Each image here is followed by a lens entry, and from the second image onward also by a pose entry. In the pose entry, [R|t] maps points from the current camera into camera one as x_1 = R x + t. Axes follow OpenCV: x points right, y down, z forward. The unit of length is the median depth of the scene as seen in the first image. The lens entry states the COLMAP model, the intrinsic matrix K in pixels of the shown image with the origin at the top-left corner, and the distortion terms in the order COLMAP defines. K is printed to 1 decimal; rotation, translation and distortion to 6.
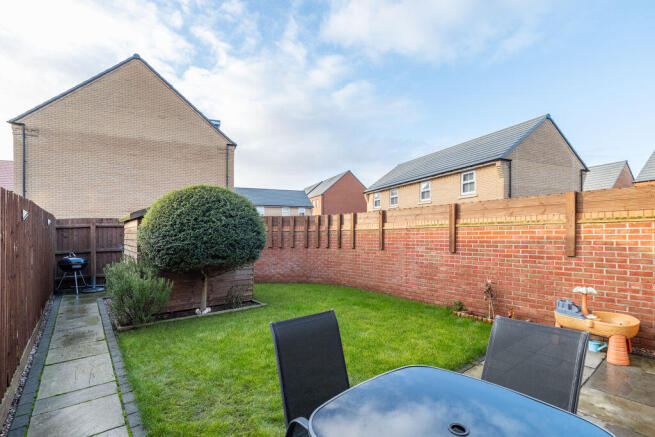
lens RADIAL K [[293.0, 0, 327.8], [0, 293.0, 235.4], [0, 0, 1]] dist [0.001298, 0.000173]
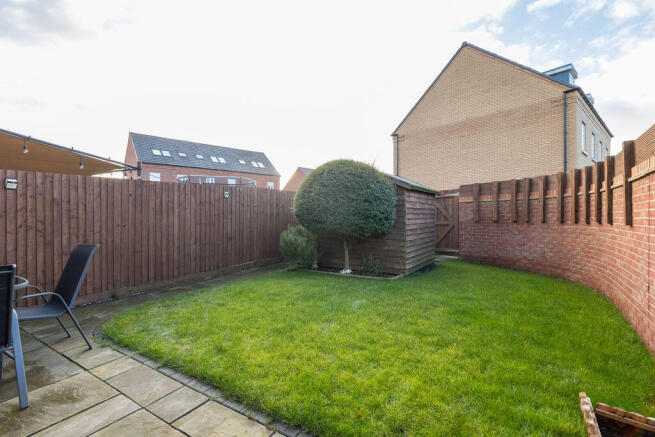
lens RADIAL K [[295.8, 0, 329.9], [0, 295.8, 209.5], [0, 0, 1]] dist [0.000051, 0.000061]
pose [[0.353619, -0.015372, -0.935263, 0.340306], [0.000784, 0.999869, -0.016138, 0.022608], [0.935389, 0.004973, 0.353585, 0.303029]]
